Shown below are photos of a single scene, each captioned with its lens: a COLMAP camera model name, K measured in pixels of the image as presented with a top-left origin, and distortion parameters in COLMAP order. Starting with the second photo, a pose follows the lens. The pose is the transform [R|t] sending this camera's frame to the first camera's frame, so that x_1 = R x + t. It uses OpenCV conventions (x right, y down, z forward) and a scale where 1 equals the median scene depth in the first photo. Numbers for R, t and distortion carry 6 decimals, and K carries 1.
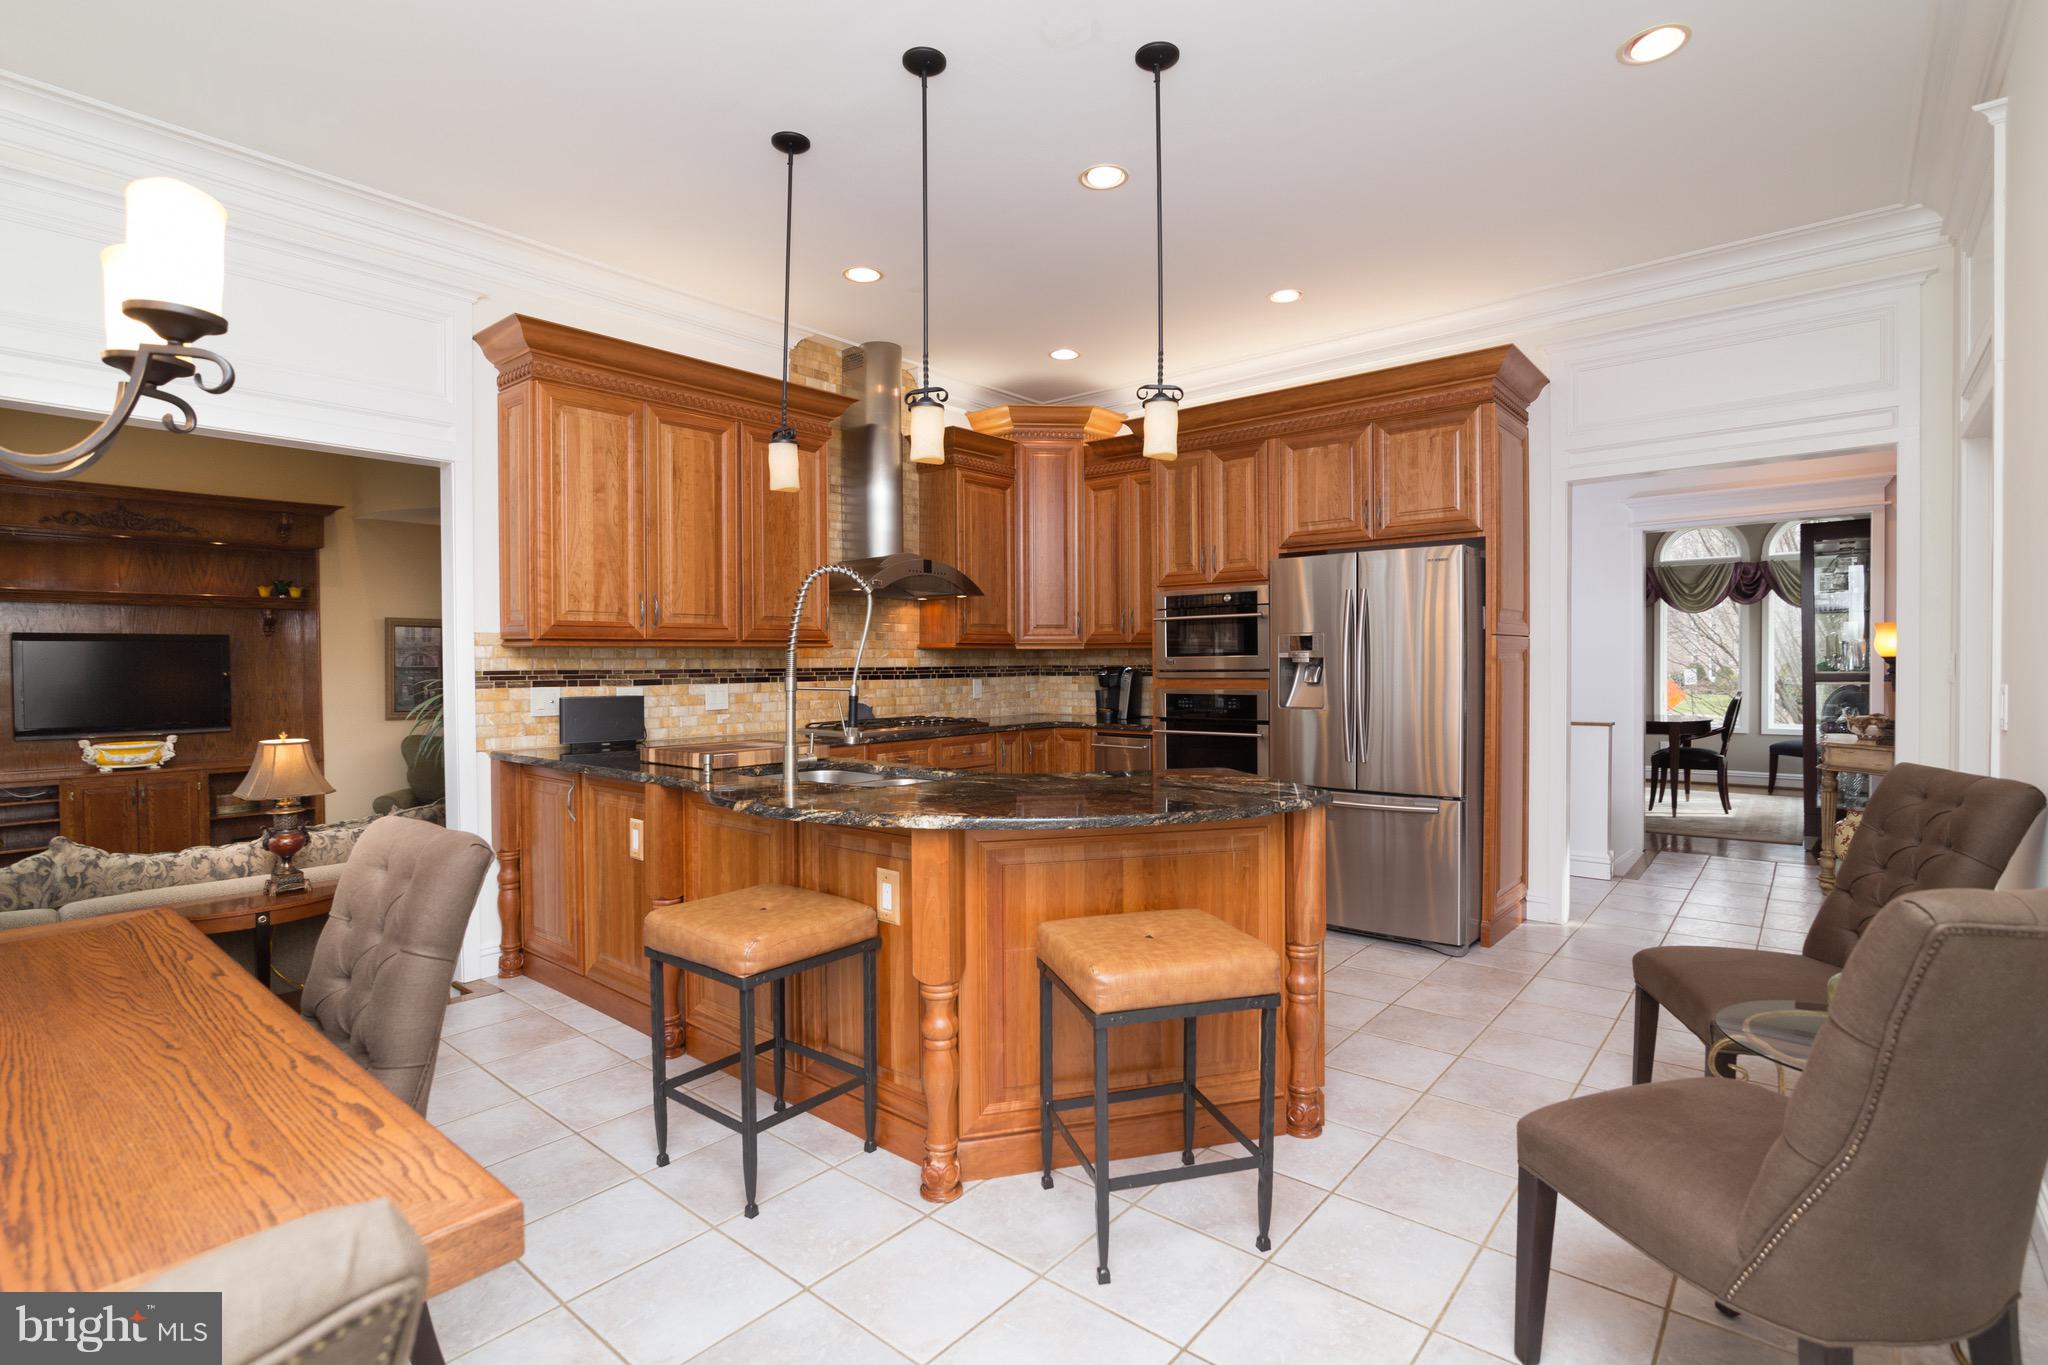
lens RADIAL K [[967.0, 0, 1025.2], [0, 967.0, 670.8], [0, 0, 1]] dist [-0.017305, 0.000108]
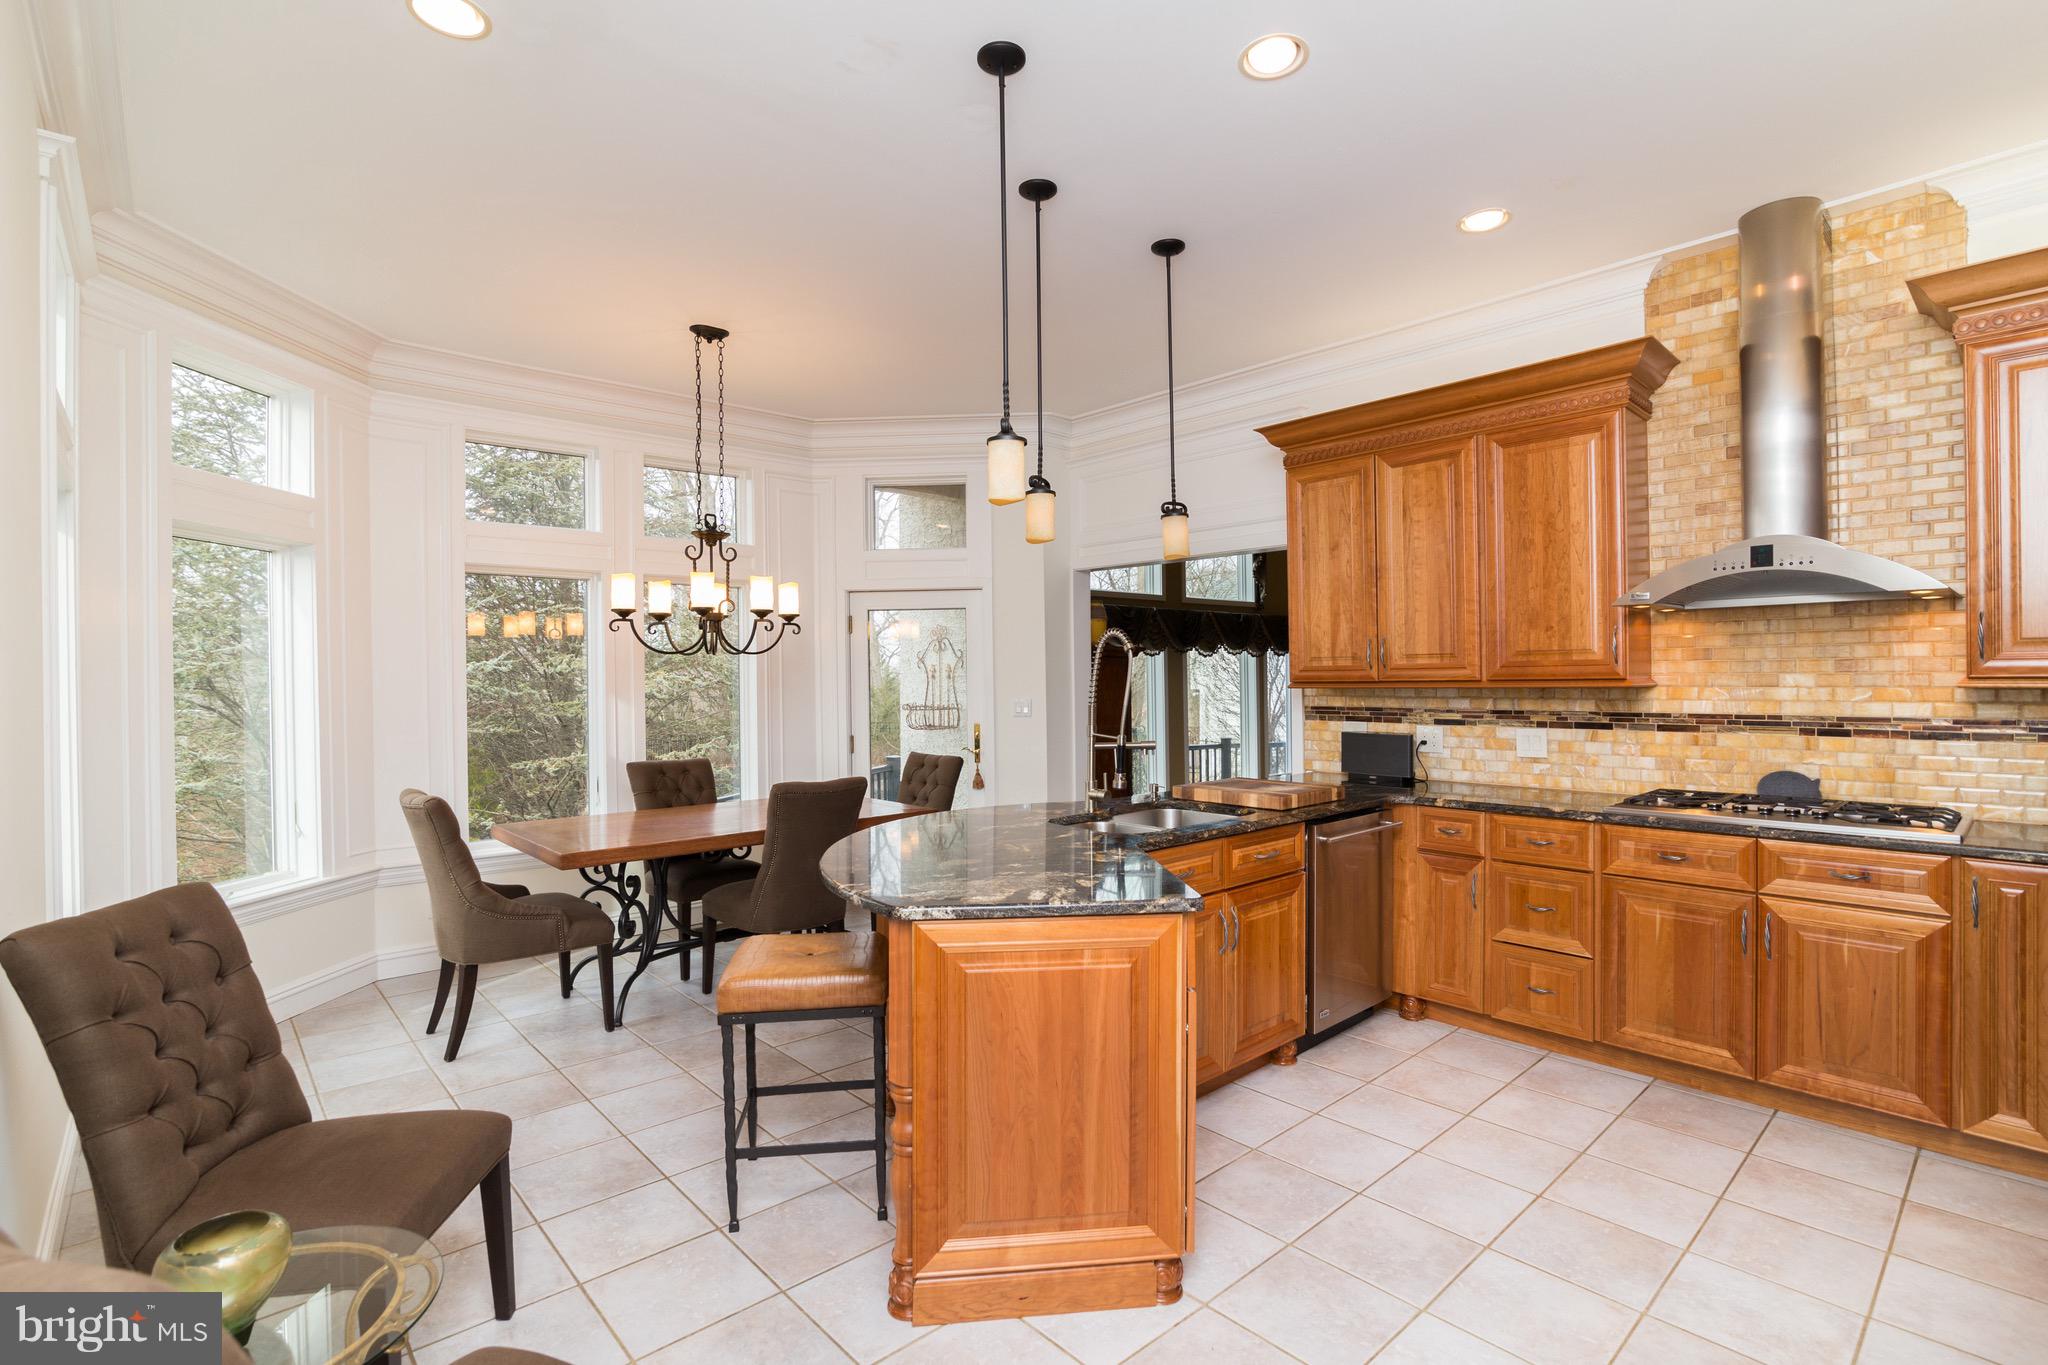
lens RADIAL K [[967.0, 0, 1026.9], [0, 967.0, 684.1], [0, 0, 1]] dist [-0.017305, 0.000108]
pose [[-0.144536, 0.009896, -0.989450, 0.615796], [-0.002234, 0.999944, 0.010327, -0.034547], [0.989497, 0.003703, -0.144506, 0.682267]]
